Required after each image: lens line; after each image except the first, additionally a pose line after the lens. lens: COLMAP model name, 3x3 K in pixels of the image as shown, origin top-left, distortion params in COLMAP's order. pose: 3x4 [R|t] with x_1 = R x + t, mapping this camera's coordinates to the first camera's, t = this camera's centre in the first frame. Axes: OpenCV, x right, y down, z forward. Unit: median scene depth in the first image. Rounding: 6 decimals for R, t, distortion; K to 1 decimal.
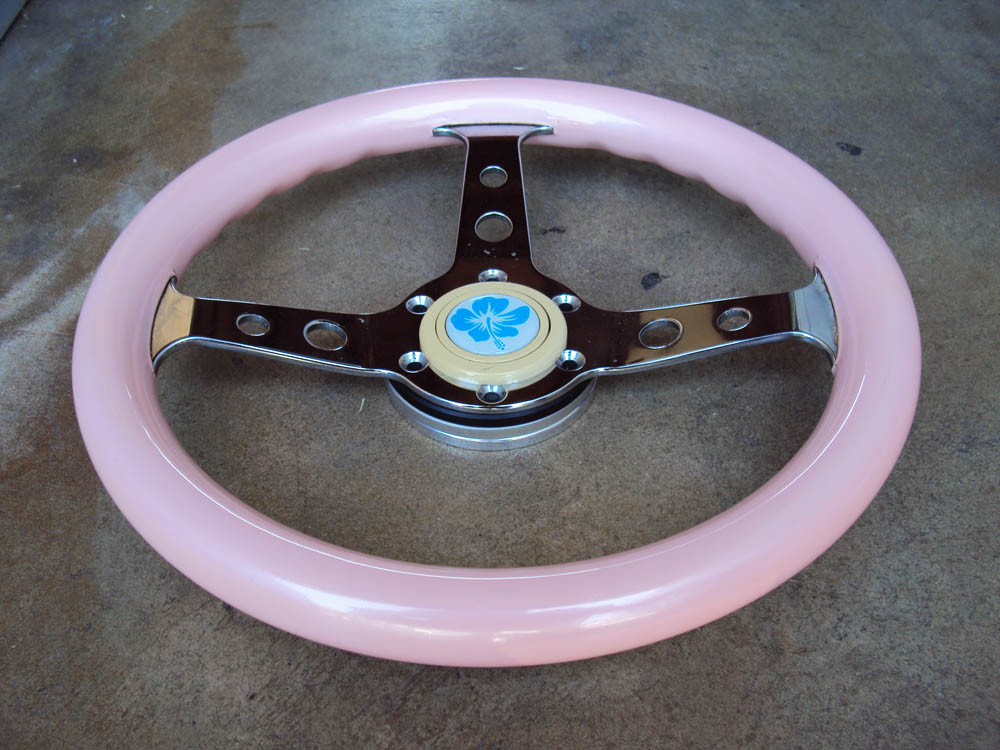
lens RADIAL K [[1019.7, 0, 469.3], [0, 1019.7, 348.9], [0, 0, 1]] dist [-0.215914, 0.227239]
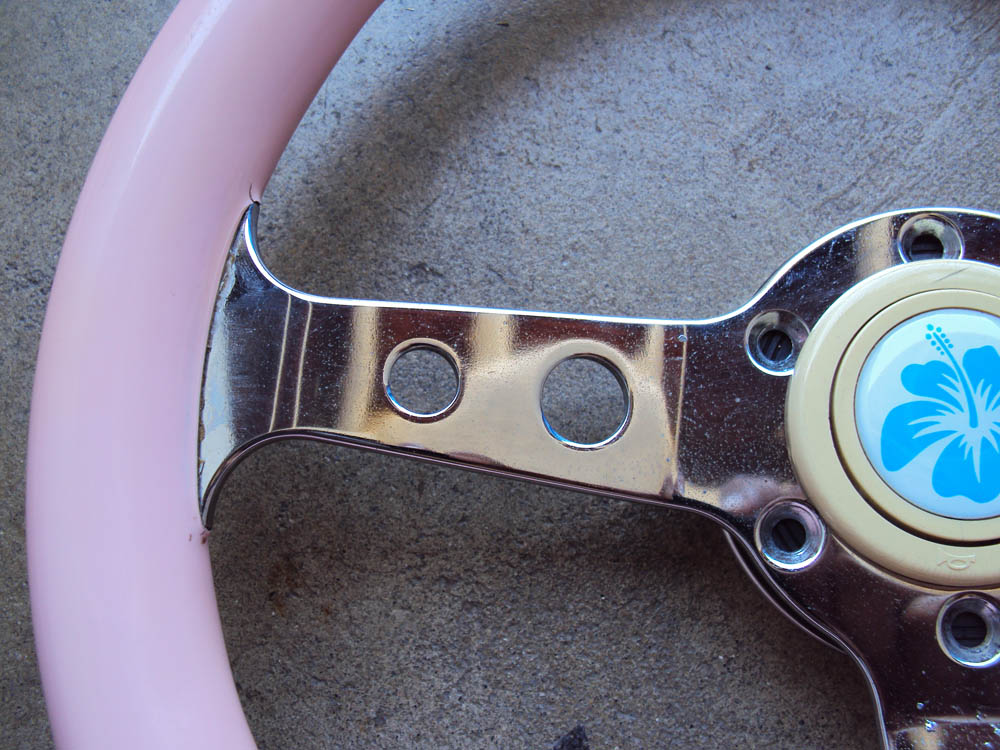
lens RADIAL K [[1019.7, 0, 469.3], [0, 1019.7, 348.9], [0, 0, 1]] dist [-0.215914, 0.227239]
pose [[-0.984239, 0.072255, 0.161406, 0.172774], [0.107840, -0.478136, 0.871640, -0.430238], [0.140155, 0.875309, 0.462808, 0.802460]]
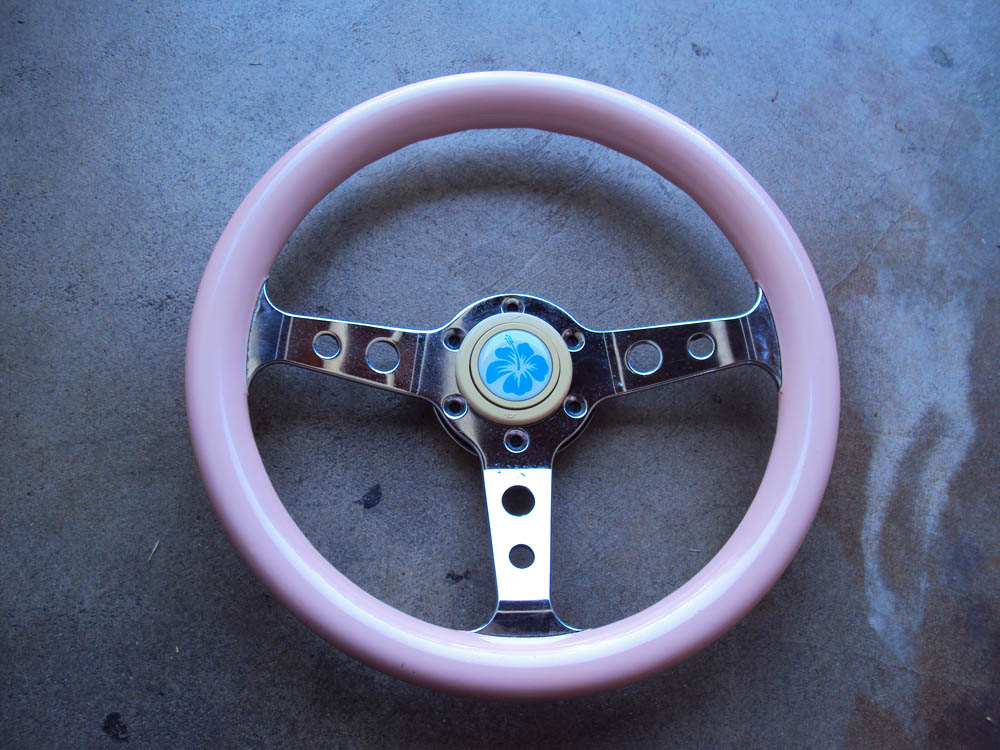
lens RADIAL K [[1019.7, 0, 469.3], [0, 1019.7, 348.9], [0, 0, 1]] dist [-0.215914, 0.227239]
pose [[-0.999310, 0.032813, -0.017424, 0.108109], [-0.029476, -0.414740, 0.909462, -1.243585], [0.022615, 0.909348, 0.415421, 0.486865]]
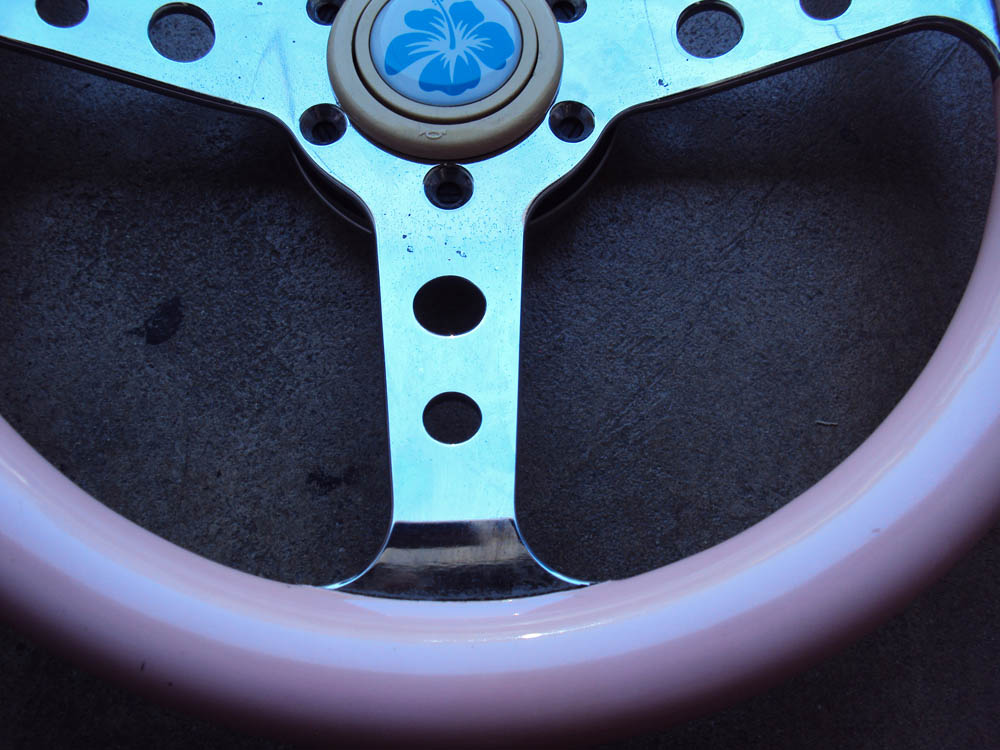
lens RADIAL K [[1019.7, 0, 469.3], [0, 1019.7, 348.9], [0, 0, 1]] dist [-0.215914, 0.227239]
pose [[-0.998741, 0.049729, 0.006550, 0.014780], [-0.014728, -0.415577, 0.909439, -0.698949], [0.047948, 0.908197, 0.415786, 0.980716]]
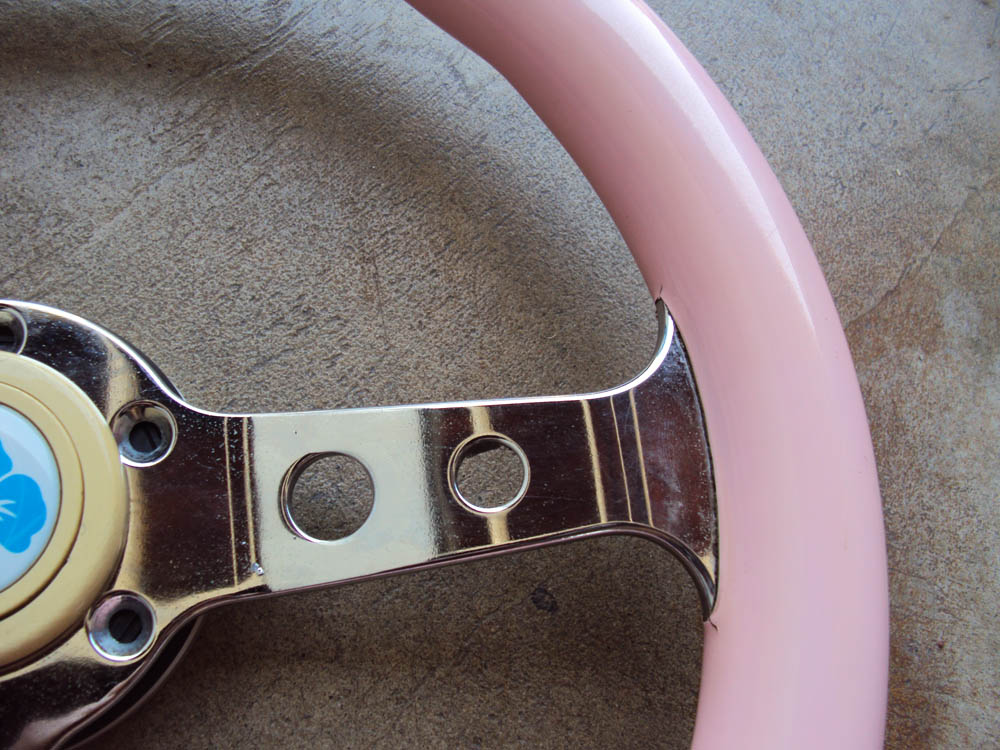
lens RADIAL K [[1019.7, 0, 469.3], [0, 1019.7, 348.9], [0, 0, 1]] dist [-0.215914, 0.227239]
pose [[-0.995797, -0.019262, -0.089543, -0.172361], [-0.075099, -0.387952, 0.918615, -0.434064], [-0.052433, 0.921478, 0.384875, 0.816469]]
